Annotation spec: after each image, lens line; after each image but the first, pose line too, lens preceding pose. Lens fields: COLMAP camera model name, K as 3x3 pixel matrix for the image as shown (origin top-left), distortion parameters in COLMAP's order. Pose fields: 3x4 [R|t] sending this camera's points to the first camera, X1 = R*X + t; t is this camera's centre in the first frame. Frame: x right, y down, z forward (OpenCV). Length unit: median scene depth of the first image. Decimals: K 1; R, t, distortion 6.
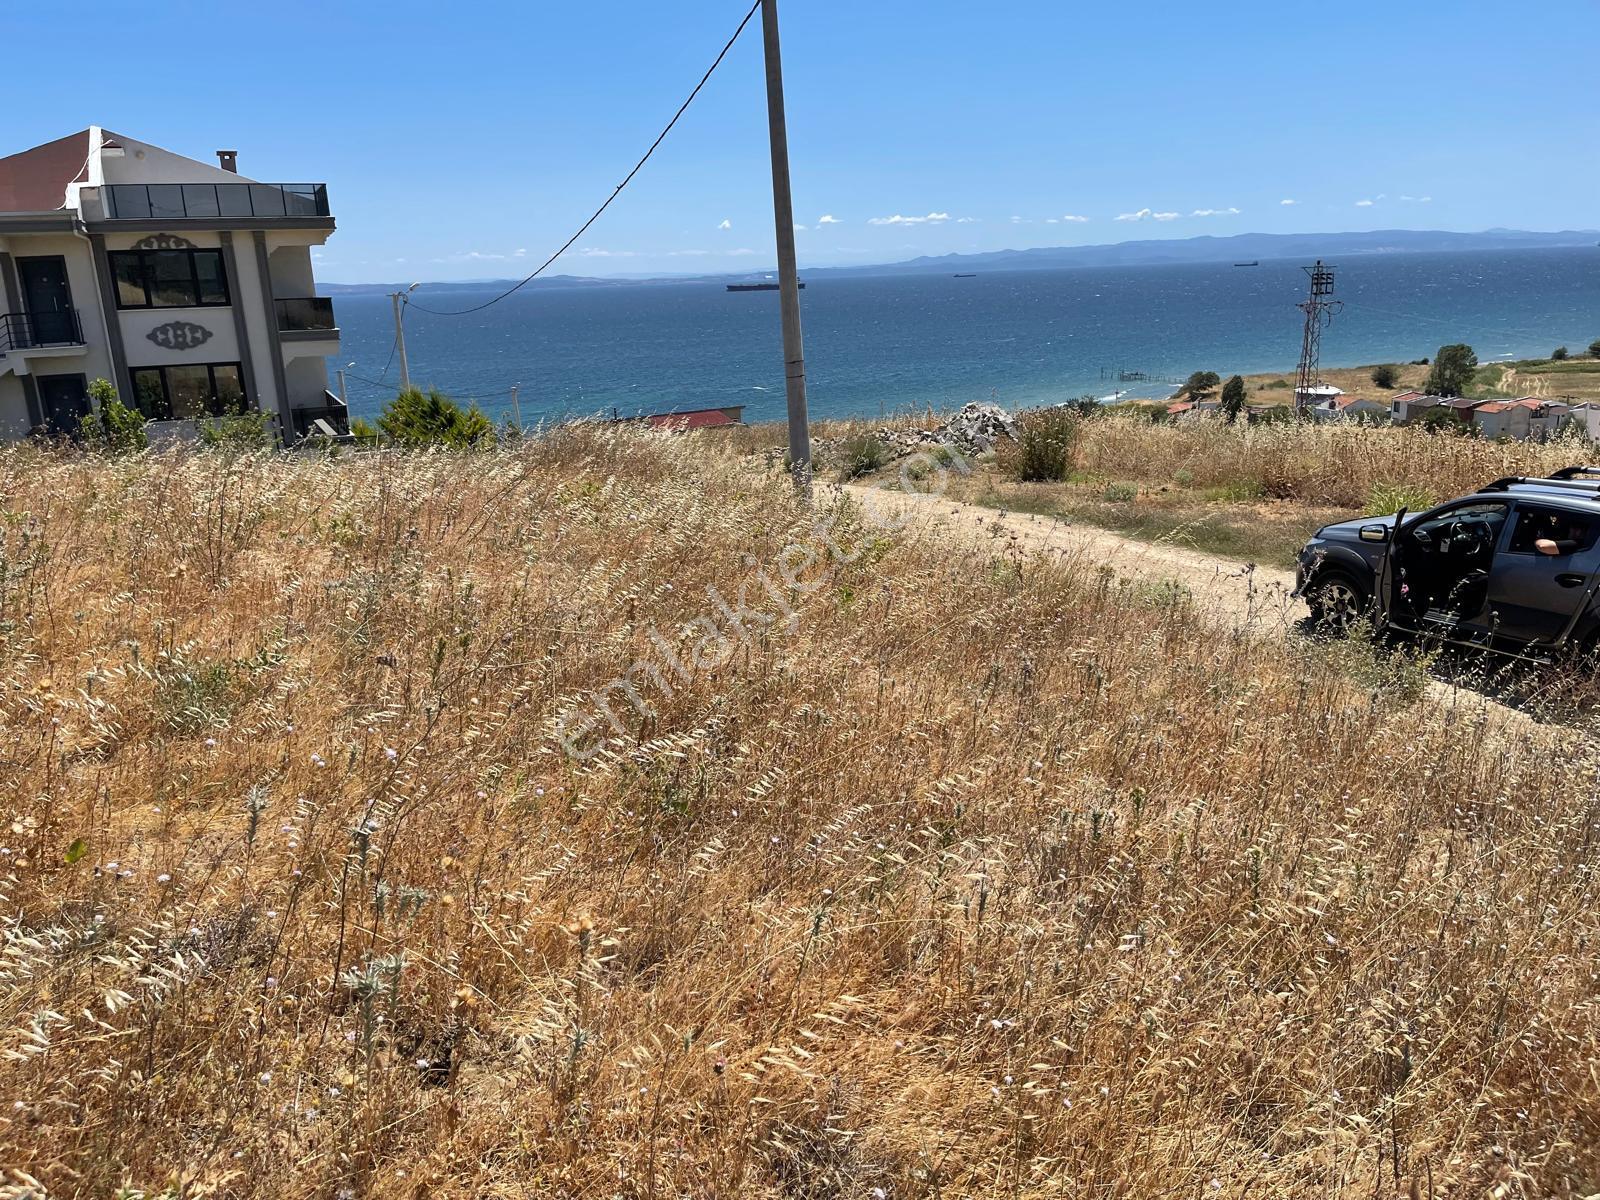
lens RADIAL K [[1195.0, 0, 788.5], [0, 1195.0, 617.7], [0, 0, 1]] dist [0.058795, -0.077905]
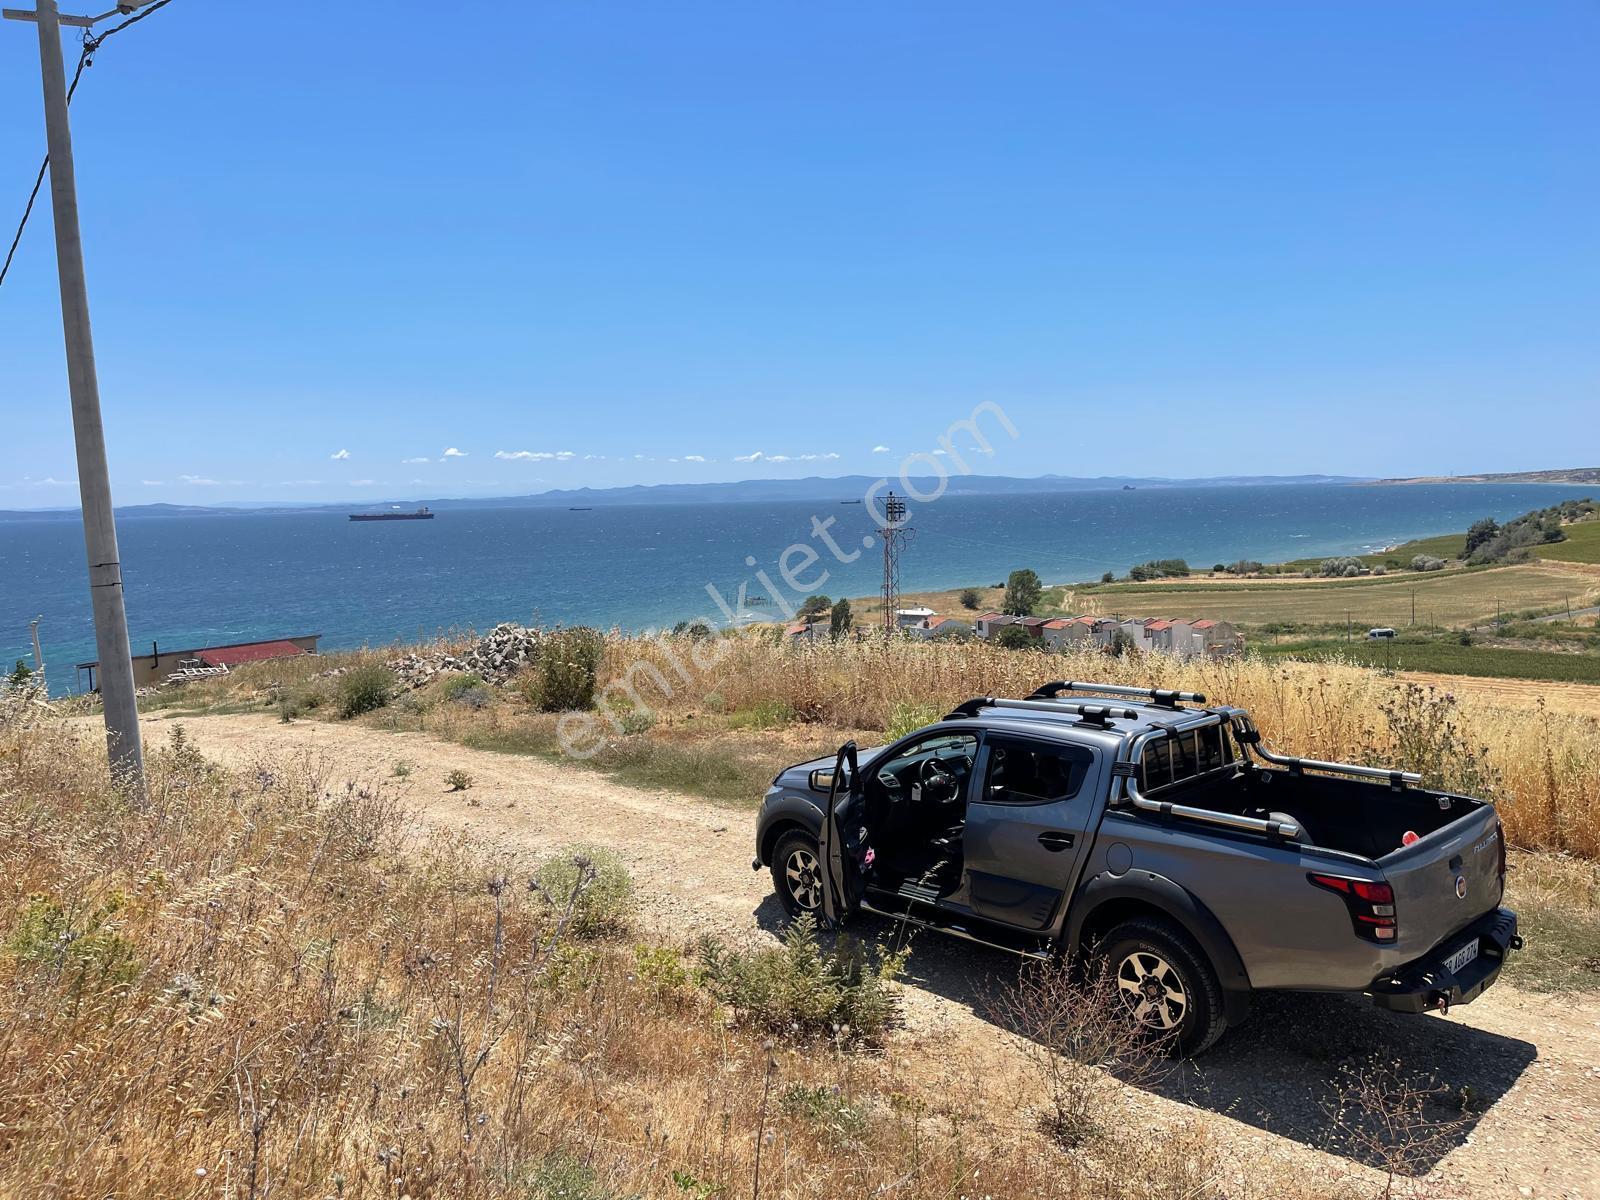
lens RADIAL K [[1195.0, 0, 791.3], [0, 1195.0, 605.1], [0, 0, 1]] dist [0.058795, -0.077905]
pose [[0.955632, -0.014610, 0.294200, 0.098594], [0.071920, 0.980115, -0.184941, -0.016013], [-0.285647, 0.197894, 0.937680, 0.119143]]
